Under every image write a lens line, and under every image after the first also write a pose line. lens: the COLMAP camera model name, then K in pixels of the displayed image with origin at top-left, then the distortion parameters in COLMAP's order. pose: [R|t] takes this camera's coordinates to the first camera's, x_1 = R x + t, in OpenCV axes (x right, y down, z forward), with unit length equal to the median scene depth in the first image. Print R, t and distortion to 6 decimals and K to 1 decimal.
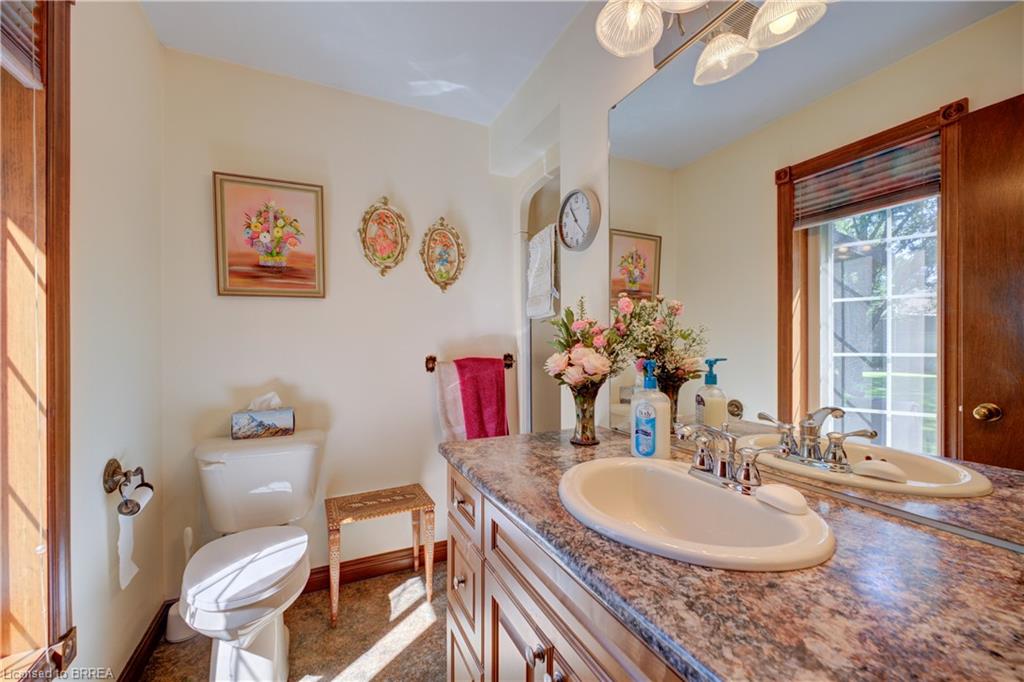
lens RADIAL K [[408.8, 0, 510.8], [0, 408.8, 342.9], [0, 0, 1]] dist [0.000403, -0.000067]
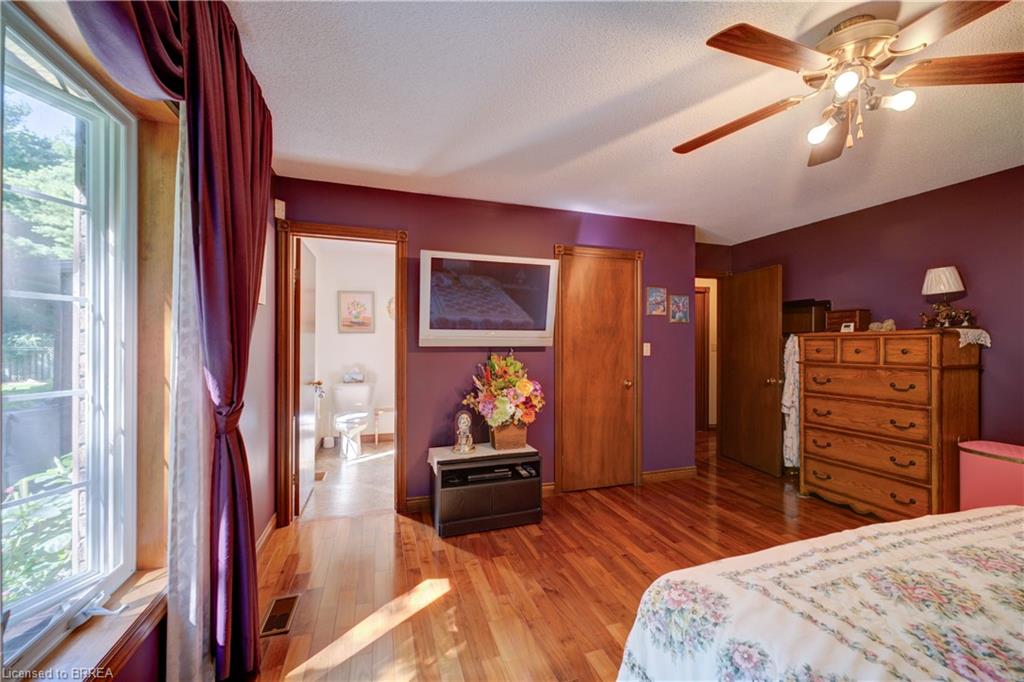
lens RADIAL K [[408.8, 0, 514.4], [0, 408.8, 343.1], [0, 0, 1]] dist [0.000403, -0.000067]
pose [[0.993589, 0.003841, -0.112988, 0.804908], [-0.004748, 0.999959, -0.007757, -0.028704], [0.112953, 0.008244, 0.993566, -1.652421]]
